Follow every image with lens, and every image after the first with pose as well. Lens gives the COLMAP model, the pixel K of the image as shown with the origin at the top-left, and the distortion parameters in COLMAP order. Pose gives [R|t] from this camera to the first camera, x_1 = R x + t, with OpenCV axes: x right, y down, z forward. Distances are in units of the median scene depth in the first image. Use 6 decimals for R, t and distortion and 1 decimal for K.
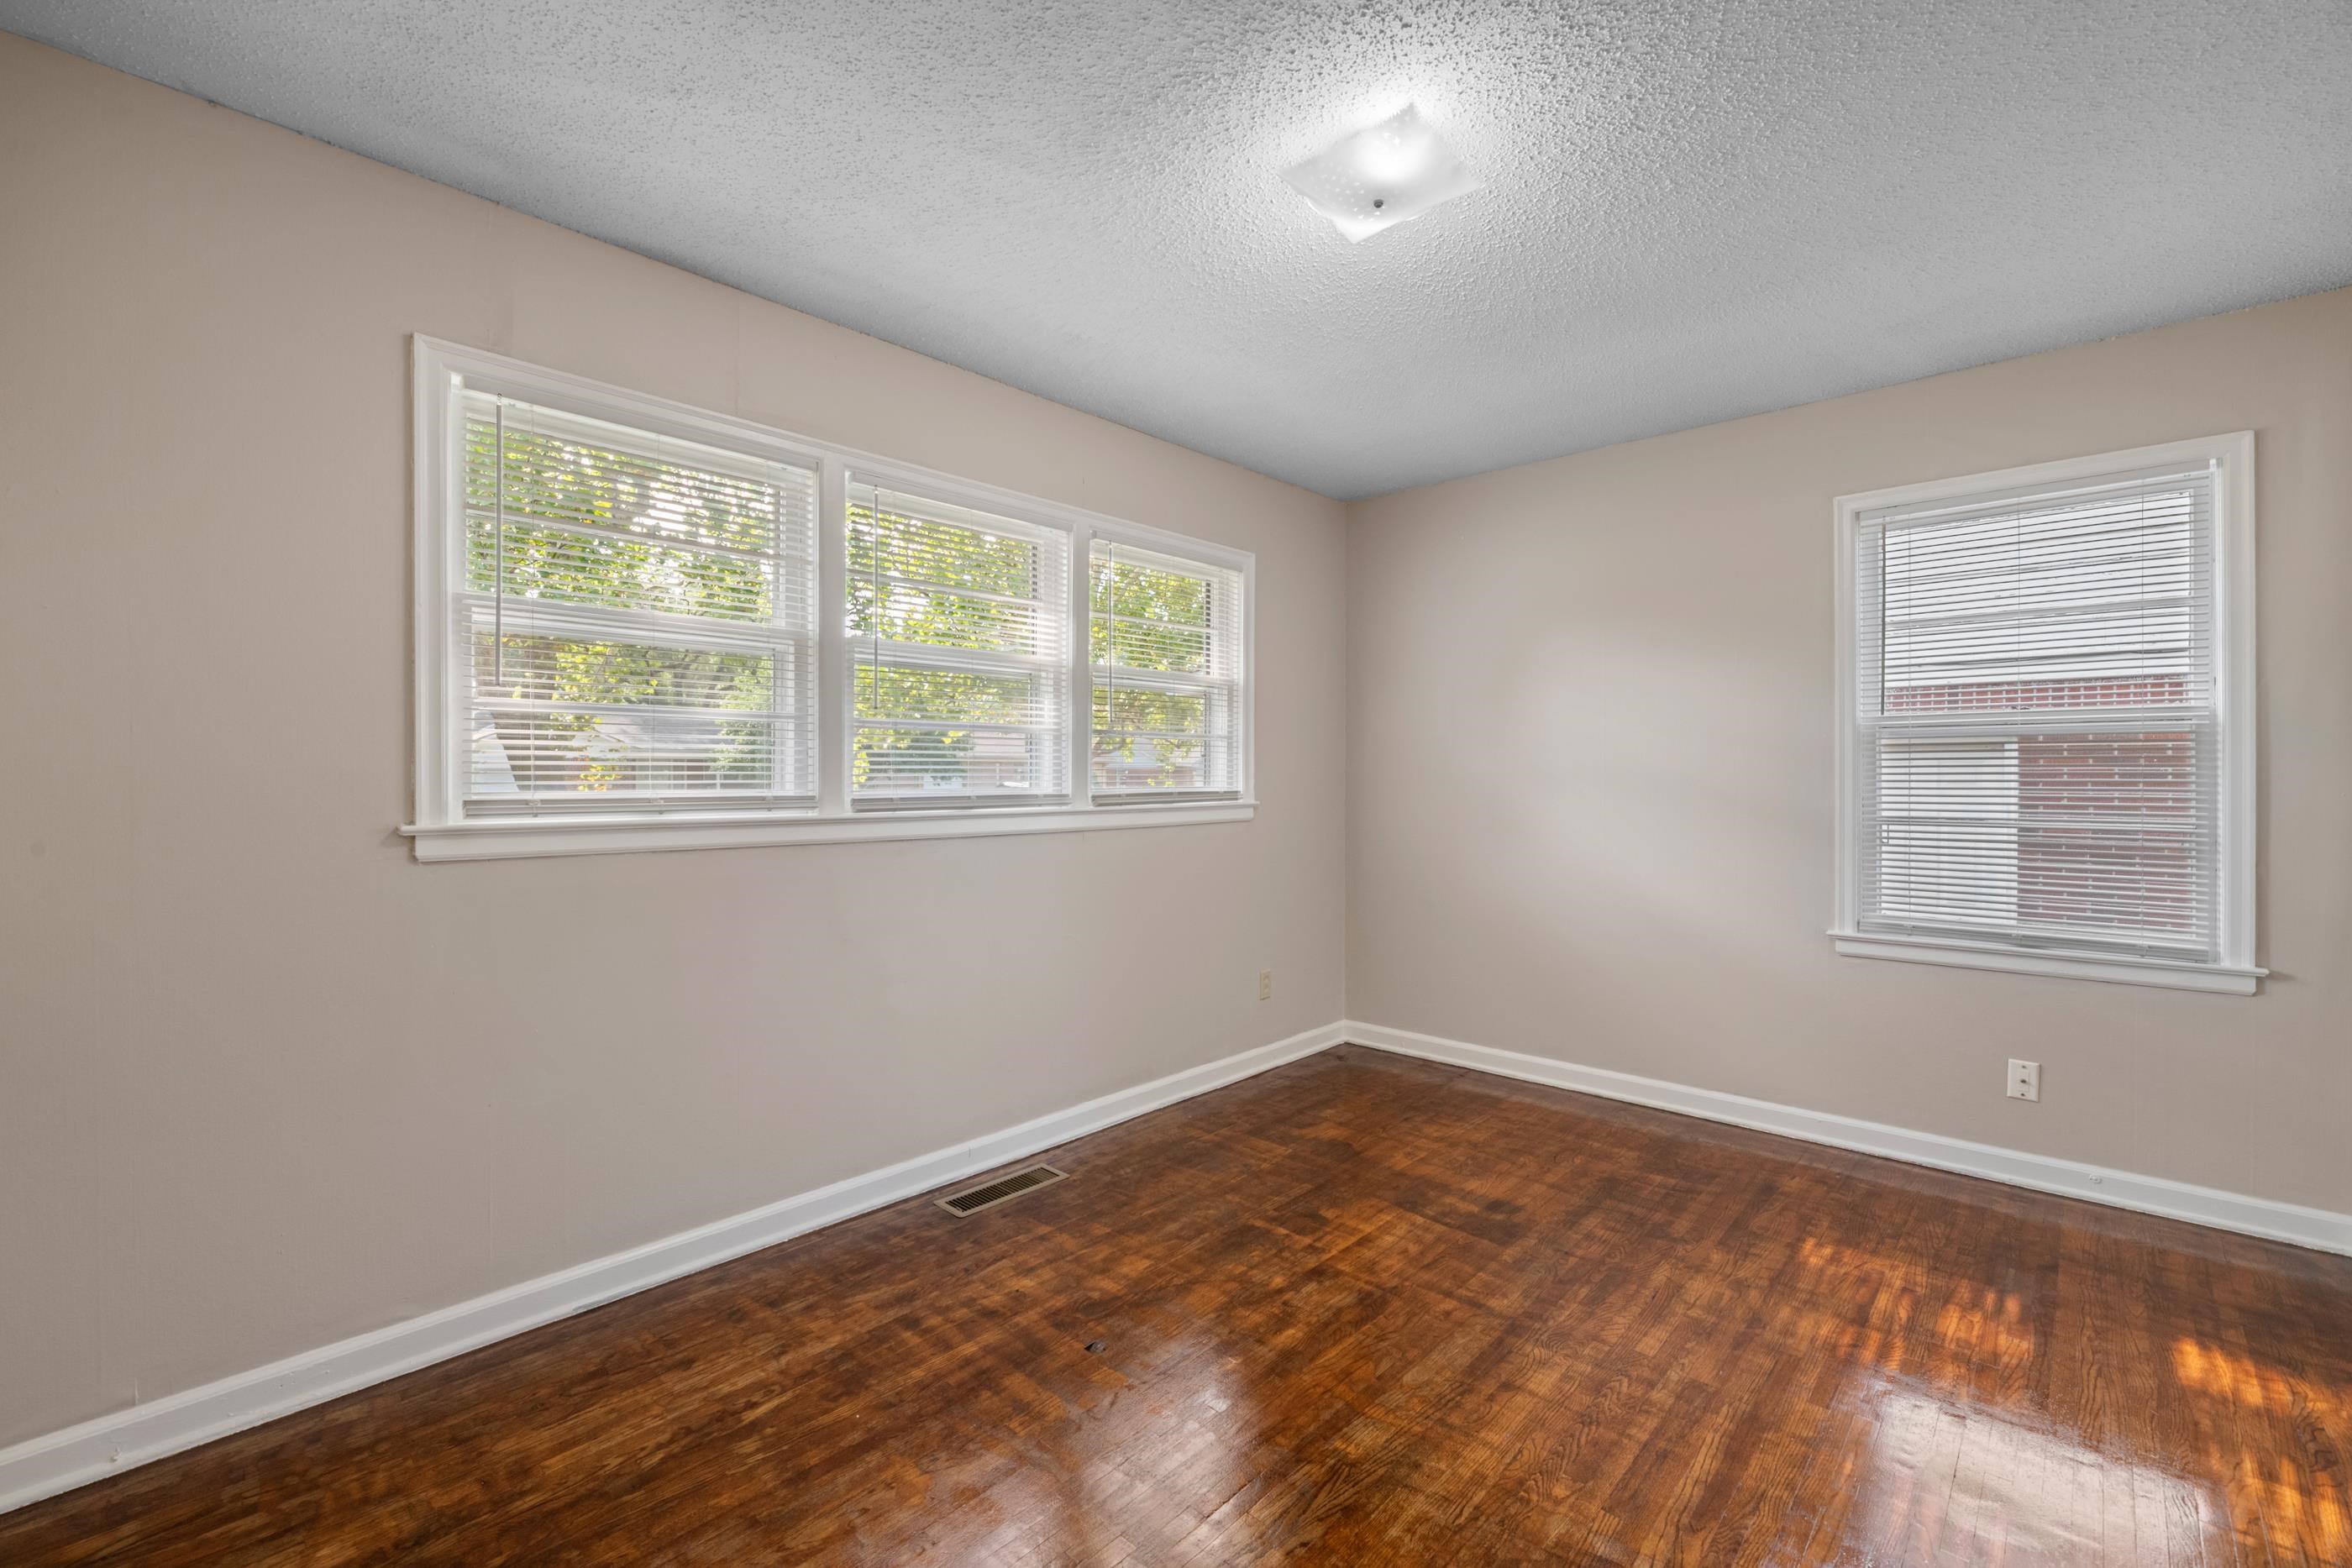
lens RADIAL K [[997.9, 0, 1173.2], [0, 997.9, 787.1], [0, 0, 1]] dist [-0.002999, -0.000585]
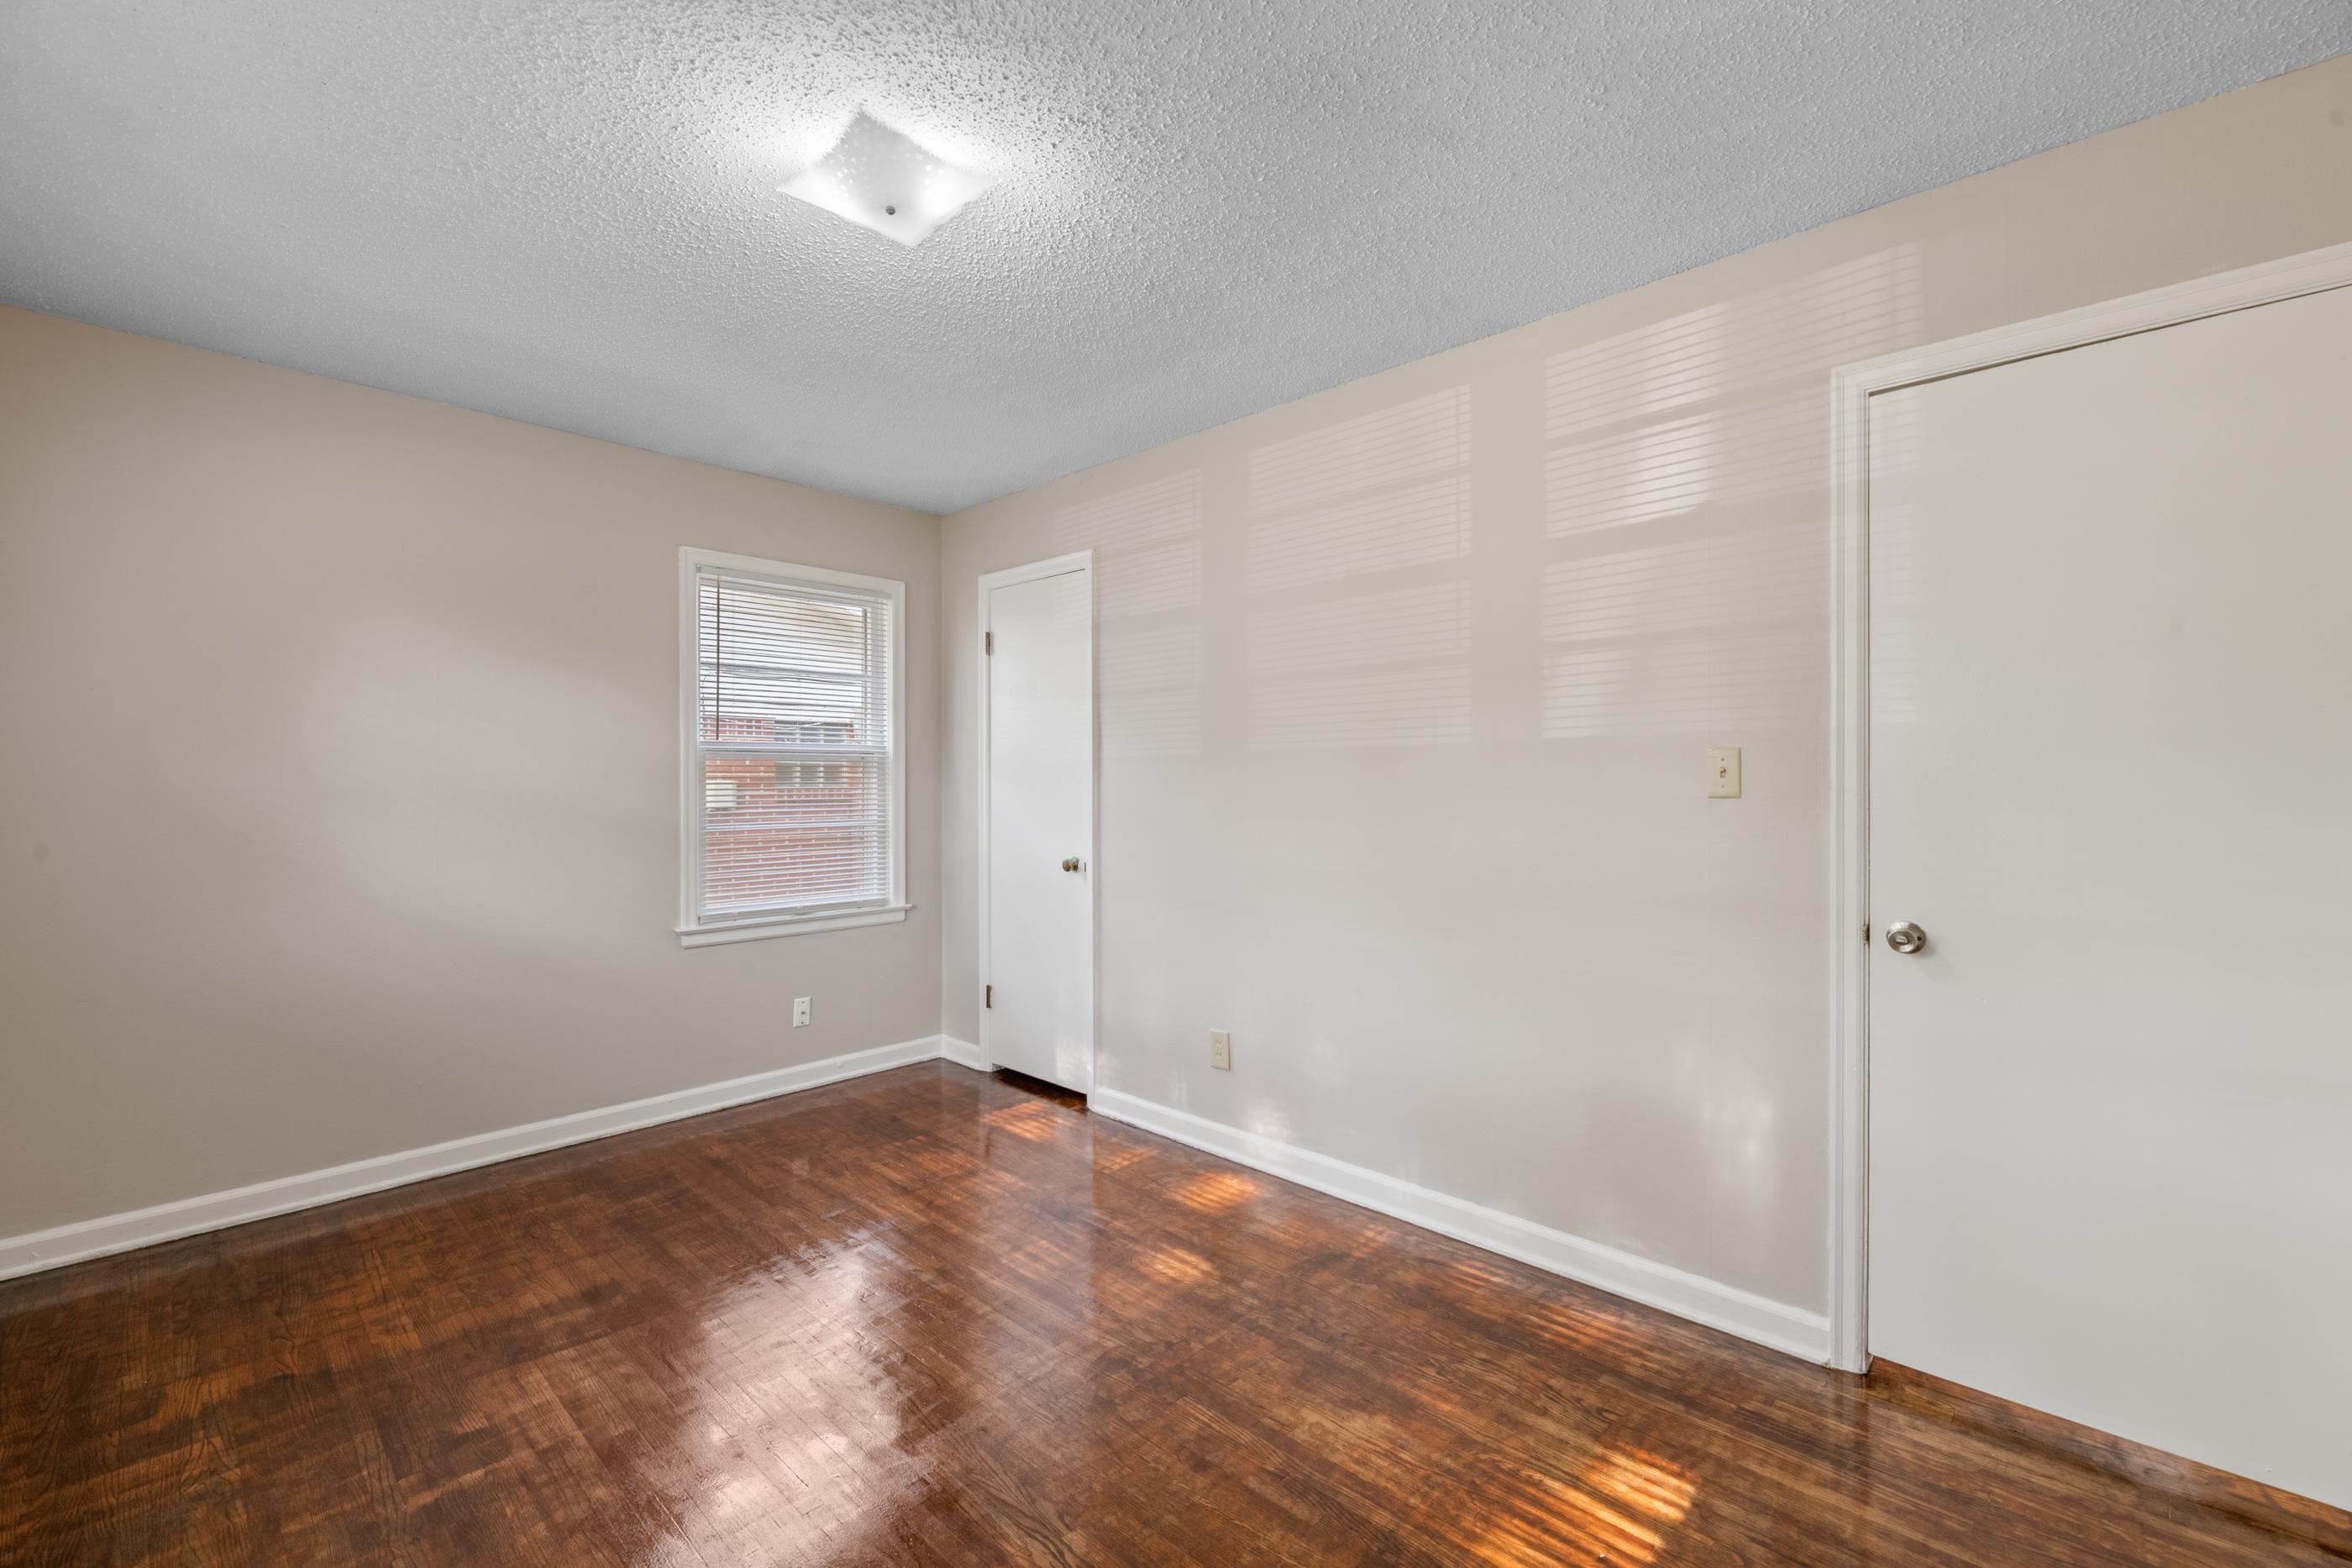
lens RADIAL K [[997.9, 0, 1173.2], [0, 997.9, 787.1], [0, 0, 1]] dist [-0.002999, -0.000585]
pose [[0.001535, -0.005451, 0.999984, -0.535833], [0.017082, 0.999839, 0.005424, -0.014484], [-0.999853, 0.017073, 0.001628, 0.497457]]
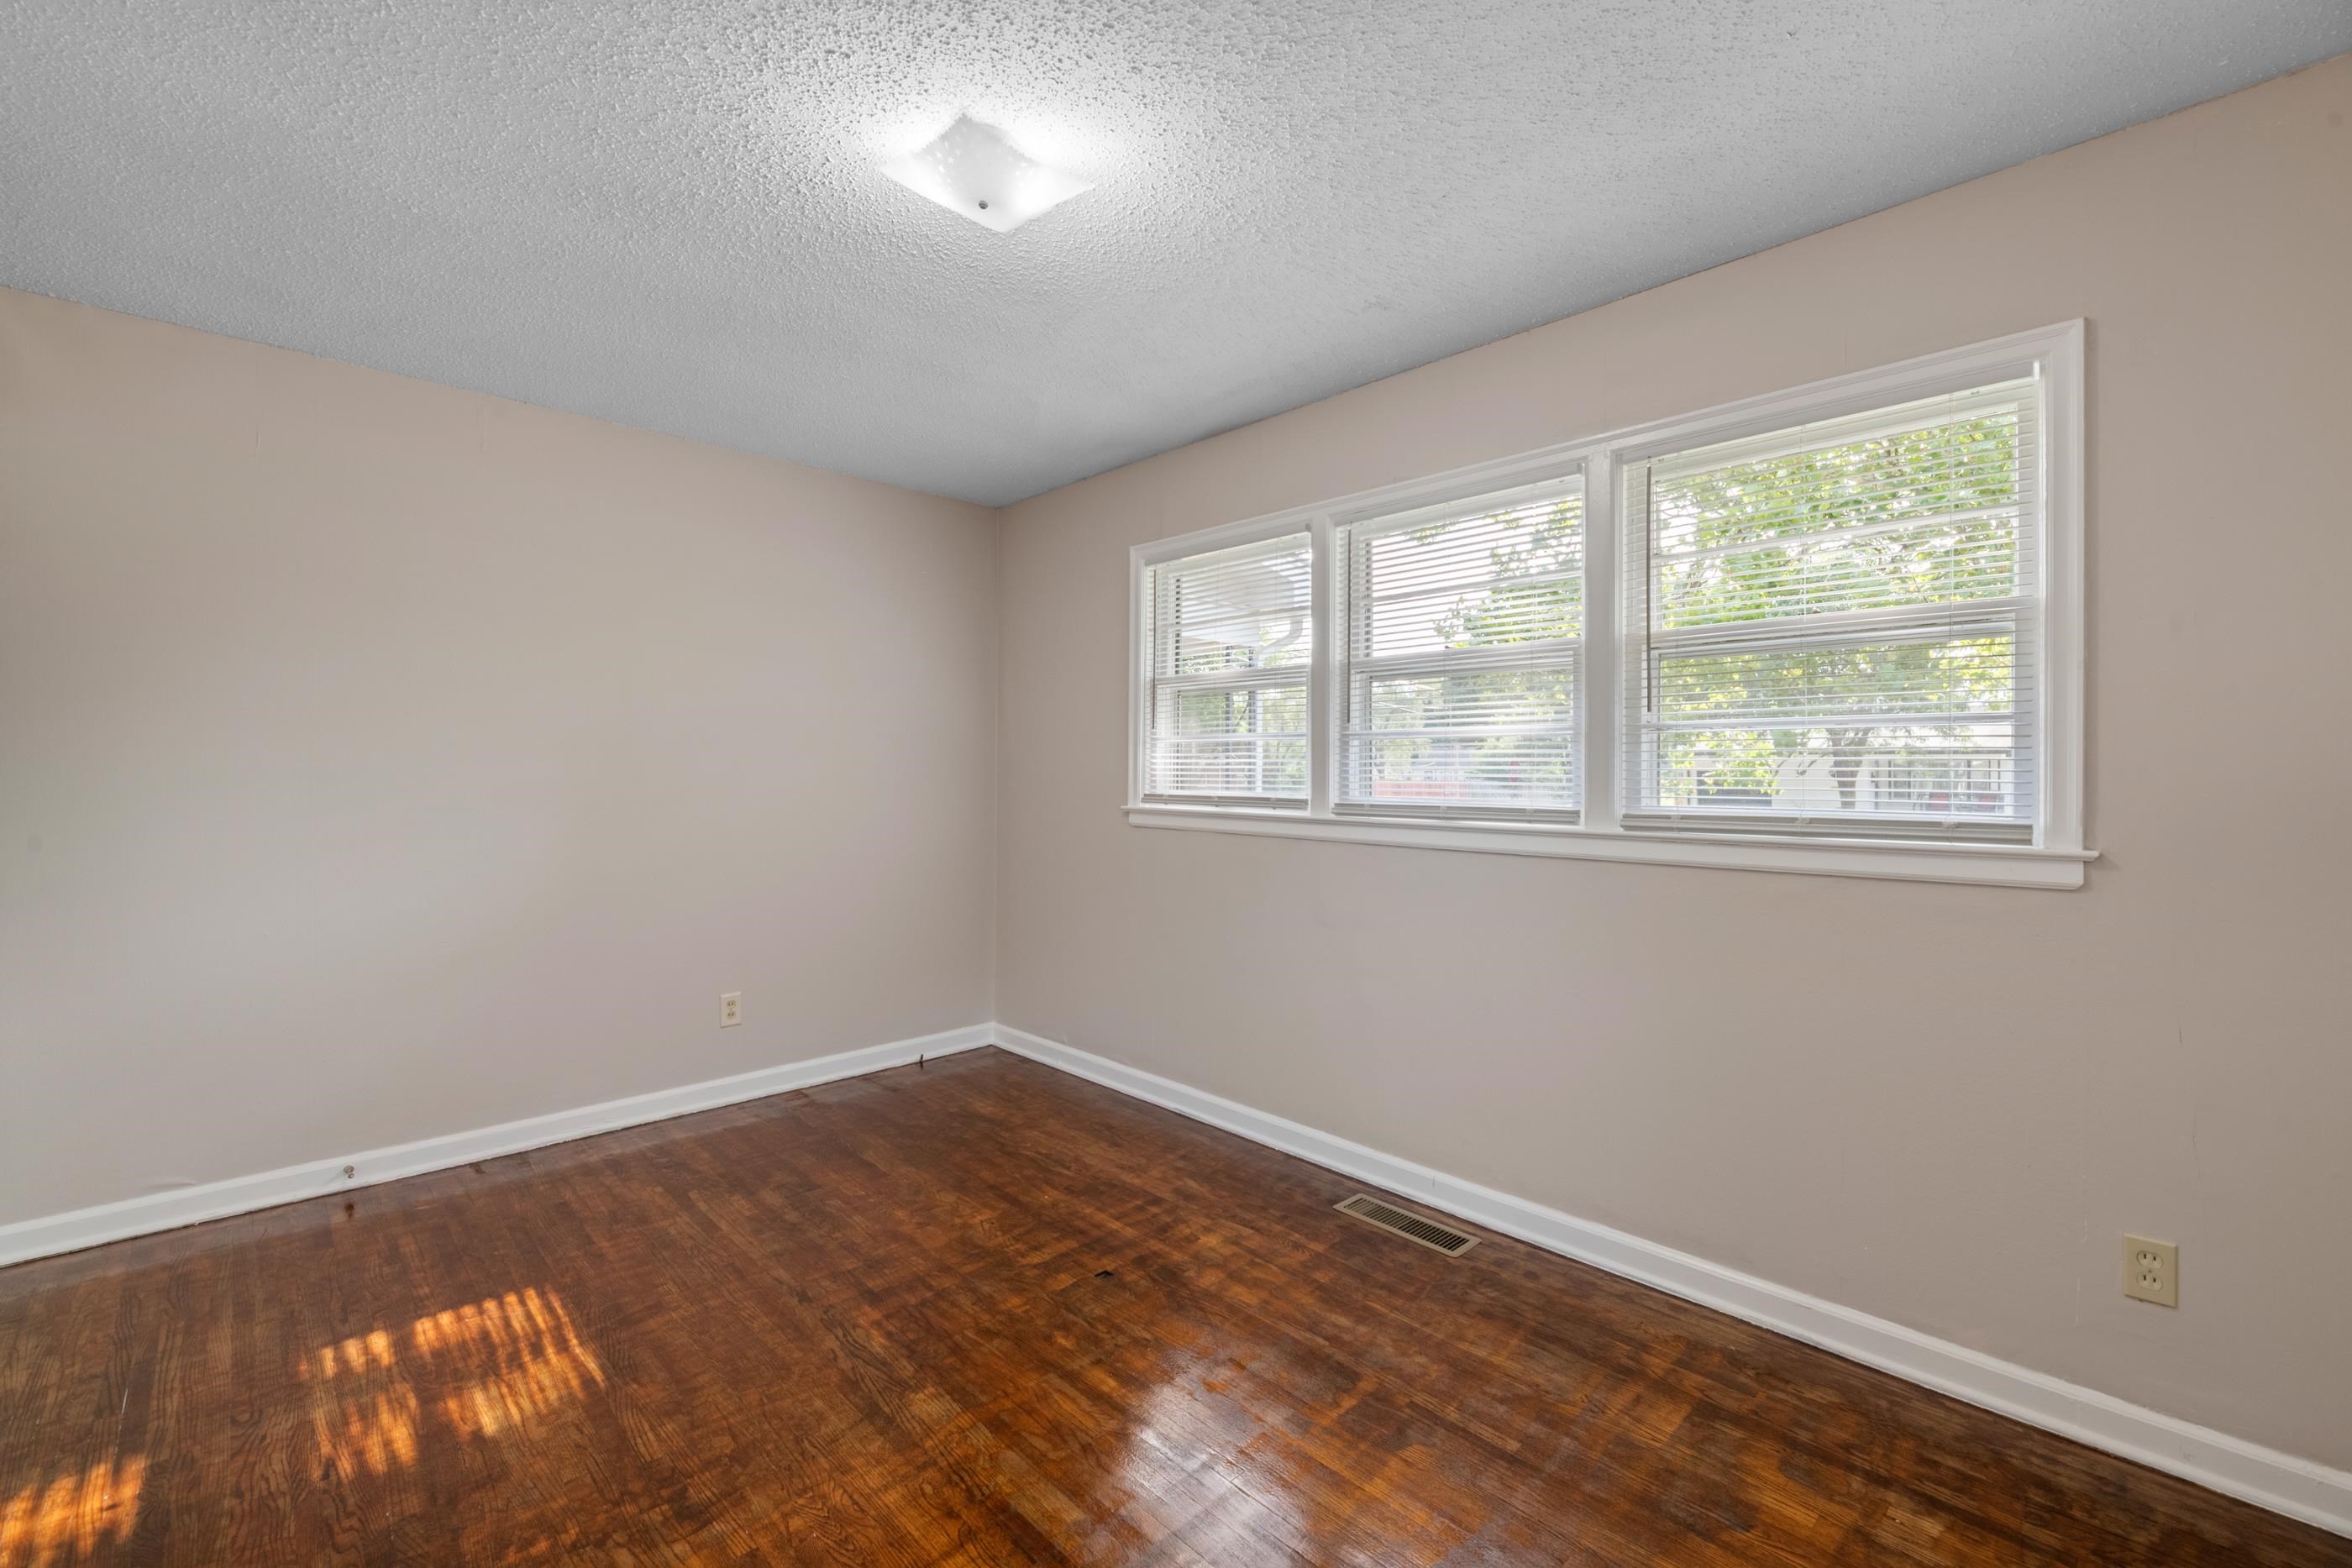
lens RADIAL K [[967.6, 0, 1141.5], [0, 967.6, 783.2], [0, 0, 1]] dist [-0.002111, -0.000361]
pose [[-0.070120, 0.005520, -0.997523, 0.797197], [-0.022085, 0.999731, 0.007084, -0.014028], [0.997294, 0.022527, -0.069980, 0.851571]]
